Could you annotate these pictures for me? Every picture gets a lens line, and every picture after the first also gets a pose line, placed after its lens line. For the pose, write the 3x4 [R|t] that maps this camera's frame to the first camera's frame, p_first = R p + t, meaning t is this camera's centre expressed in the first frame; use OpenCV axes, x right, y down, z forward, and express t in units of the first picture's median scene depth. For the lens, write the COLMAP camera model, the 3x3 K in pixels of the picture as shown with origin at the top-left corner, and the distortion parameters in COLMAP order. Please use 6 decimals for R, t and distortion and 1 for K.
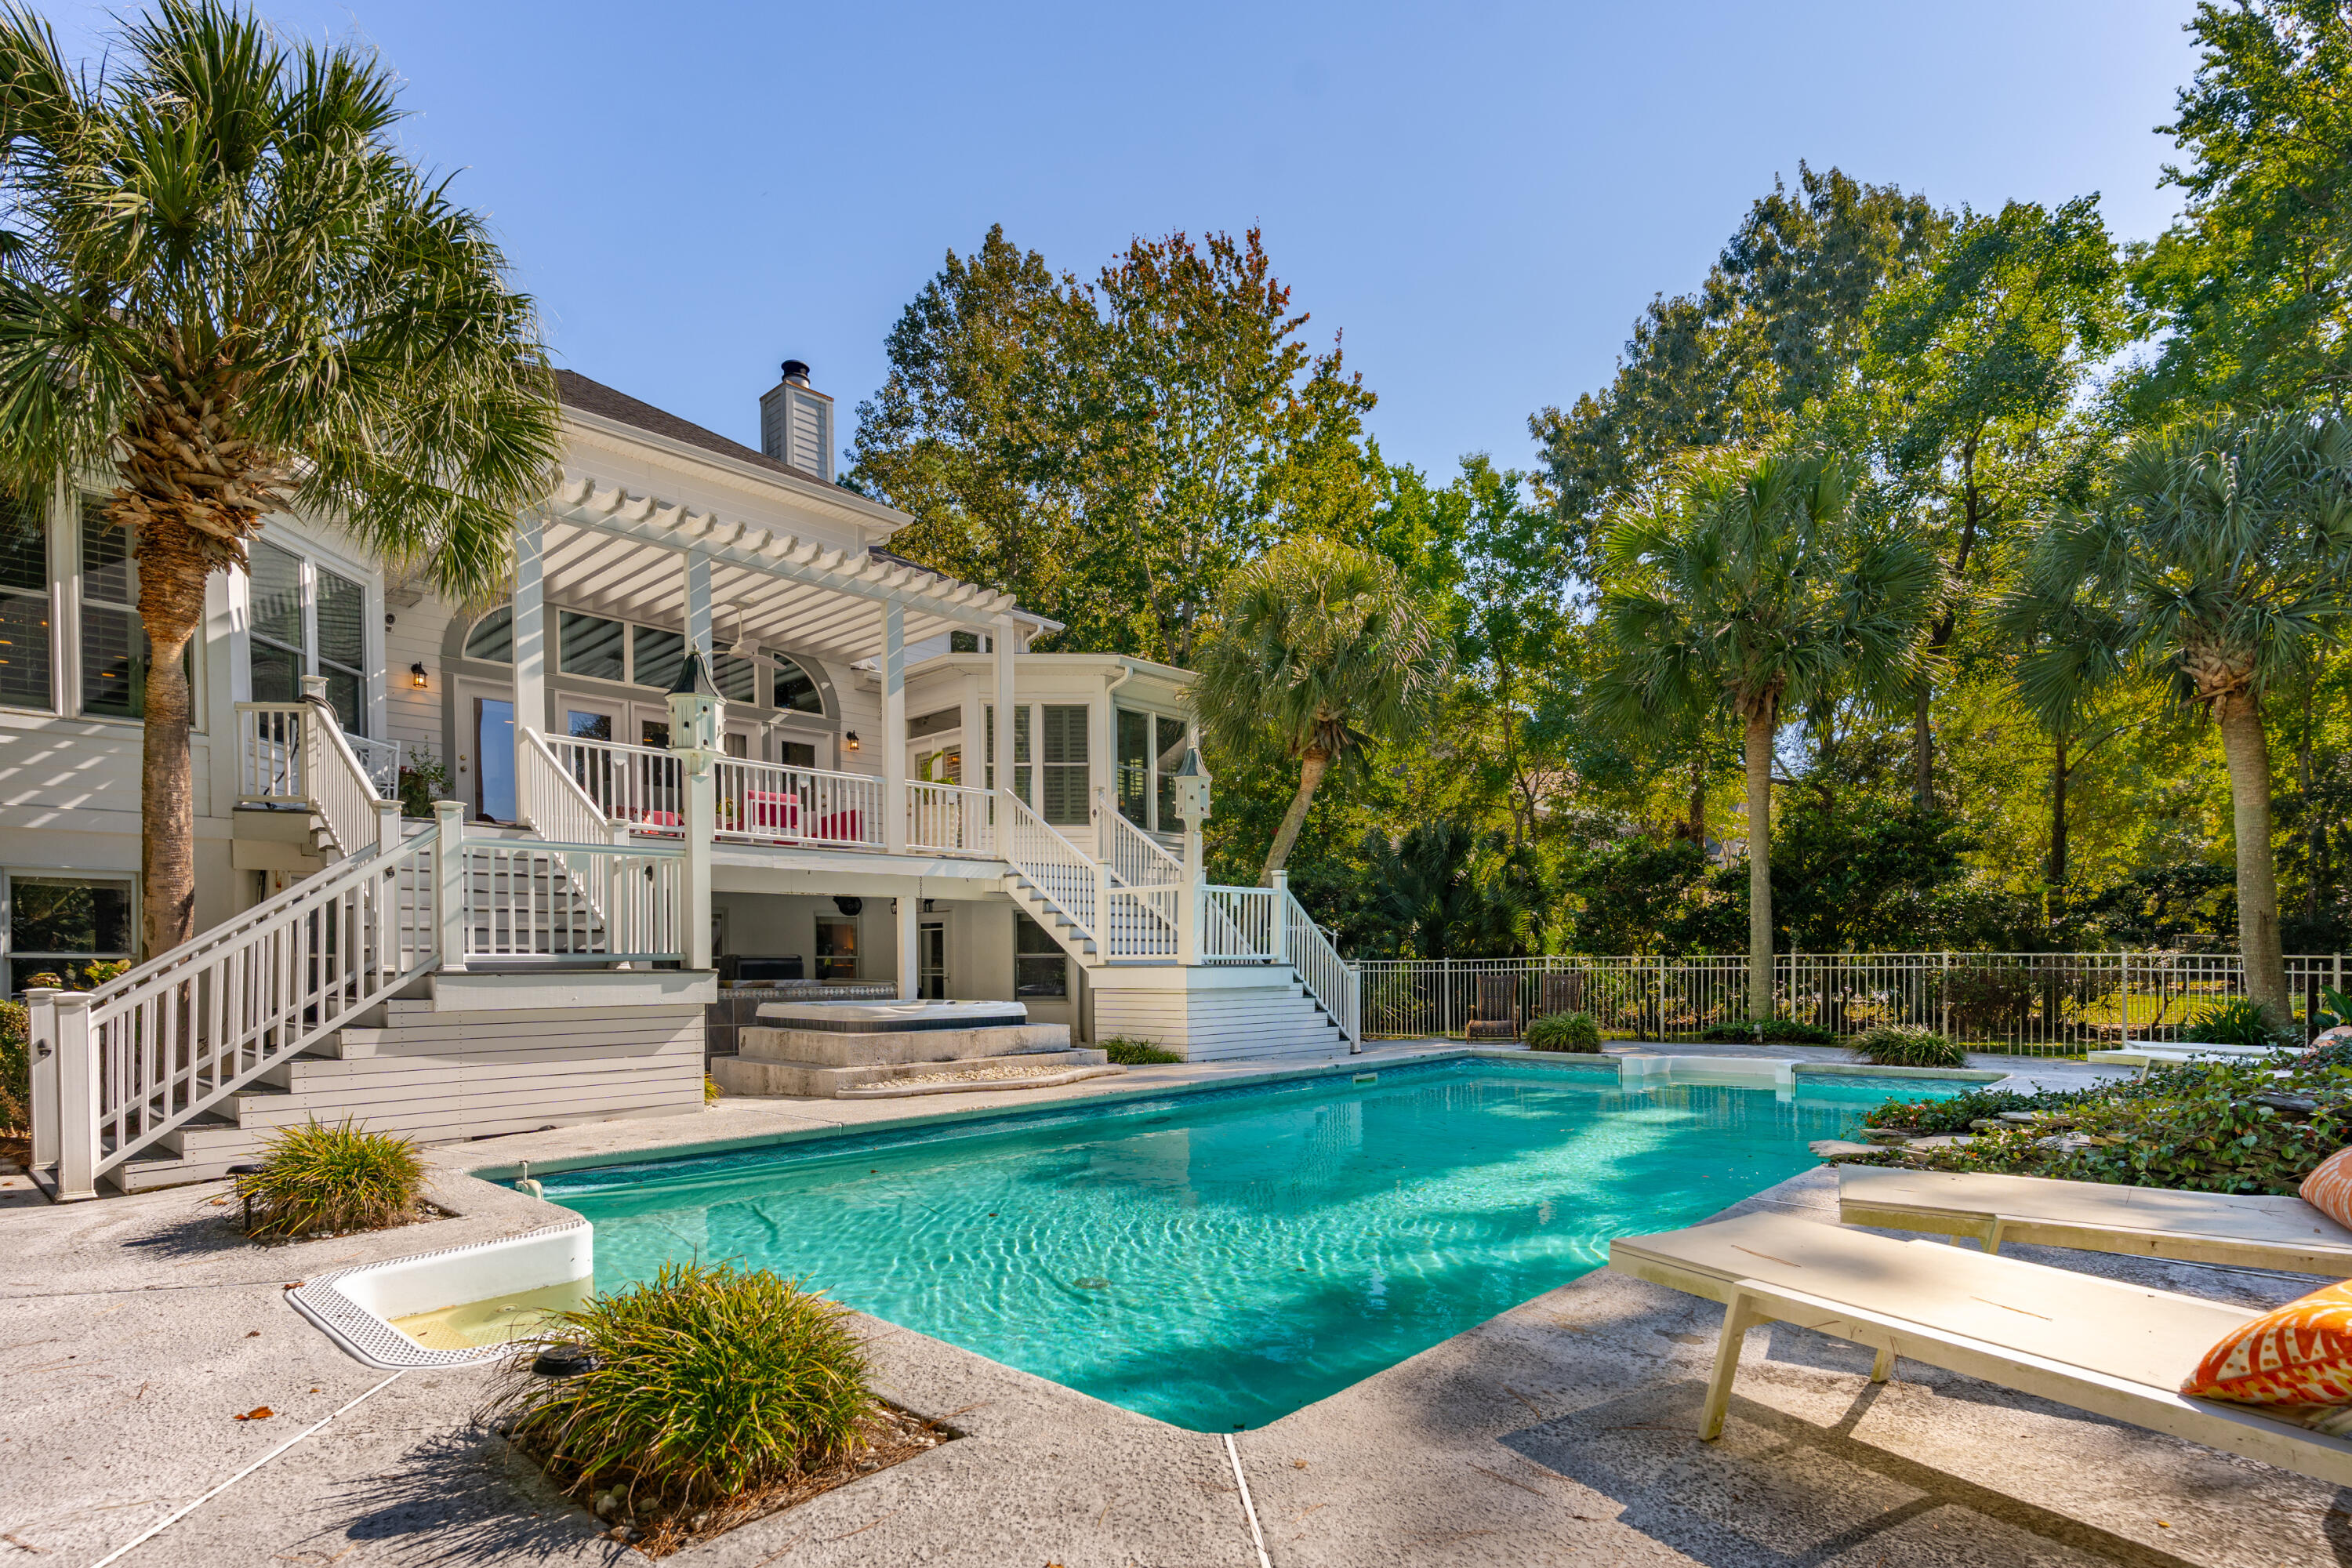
lens RADIAL K [[1171.4, 0, 1218.4], [0, 1171.4, 967.8], [0, 0, 1]] dist [-0.000509, 0.001218]
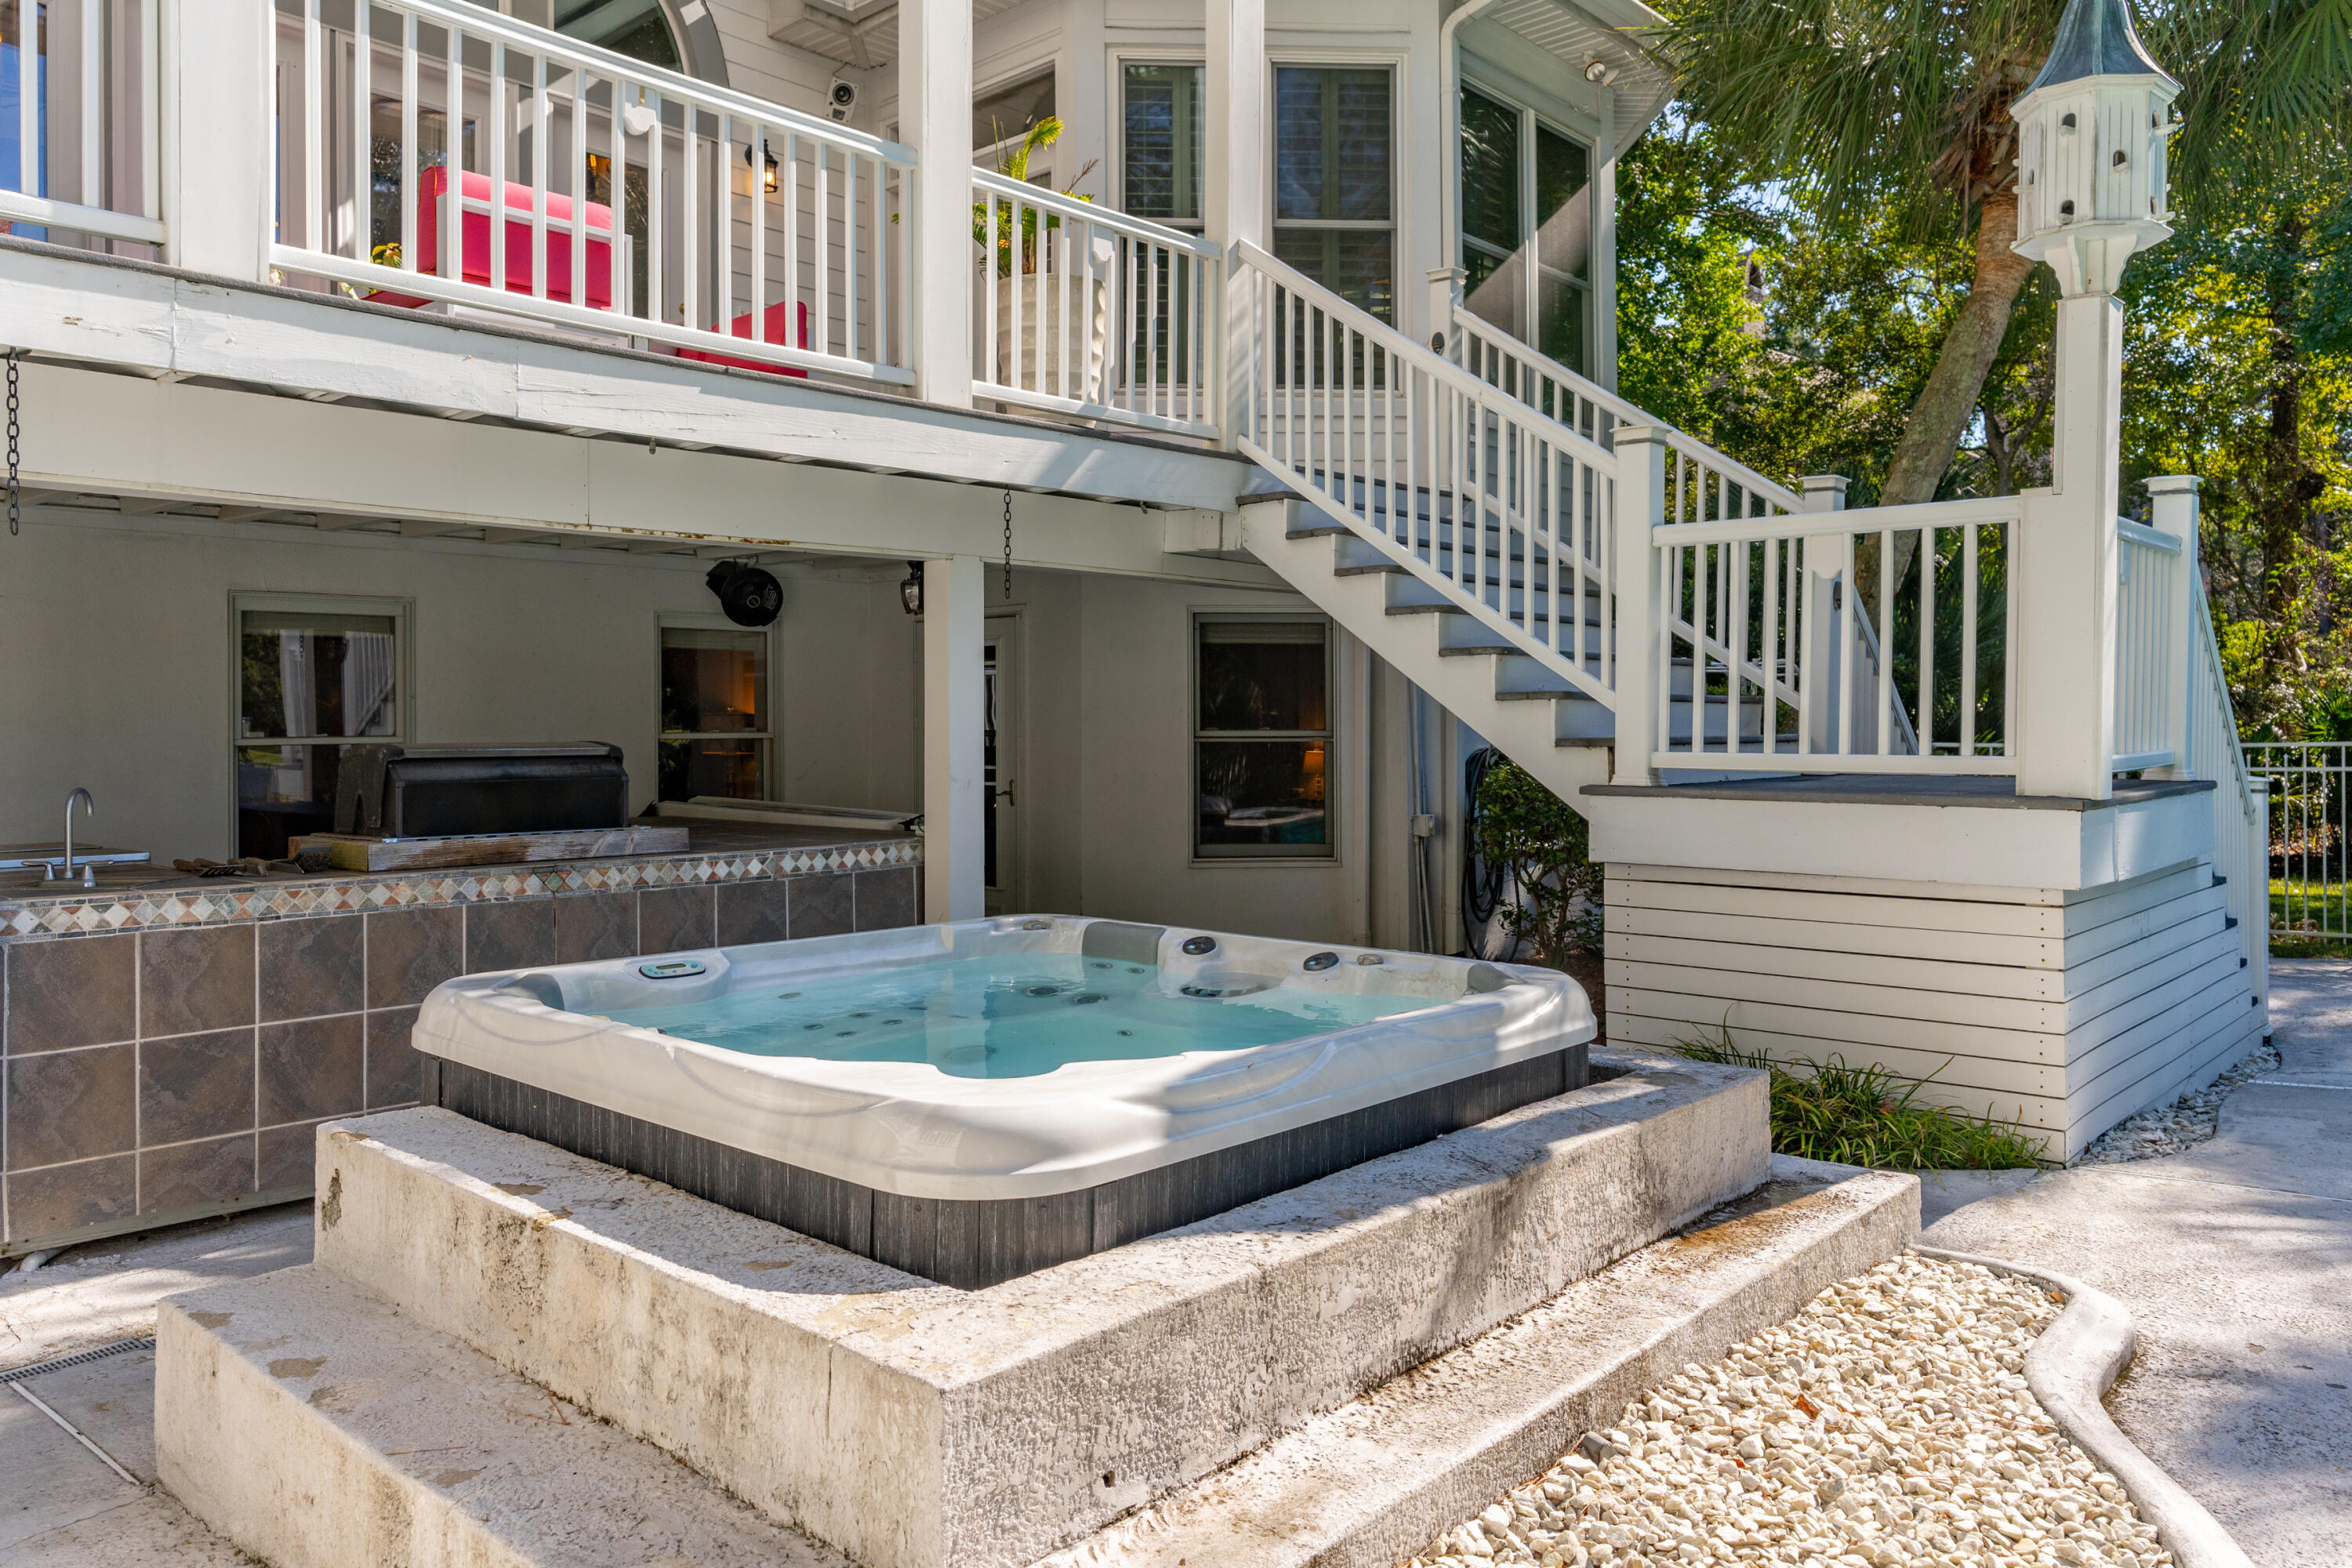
lens RADIAL K [[1640.3, 0, 1186.9], [0, 1640.3, 724.4], [0, 0, 1]] dist [0.001957, -0.000533]
pose [[0.999966, 0.006556, -0.005060, -0.209552], [-0.006565, 0.999977, -0.001864, -0.016100], [0.005048, 0.001897, 0.999985, 0.581994]]
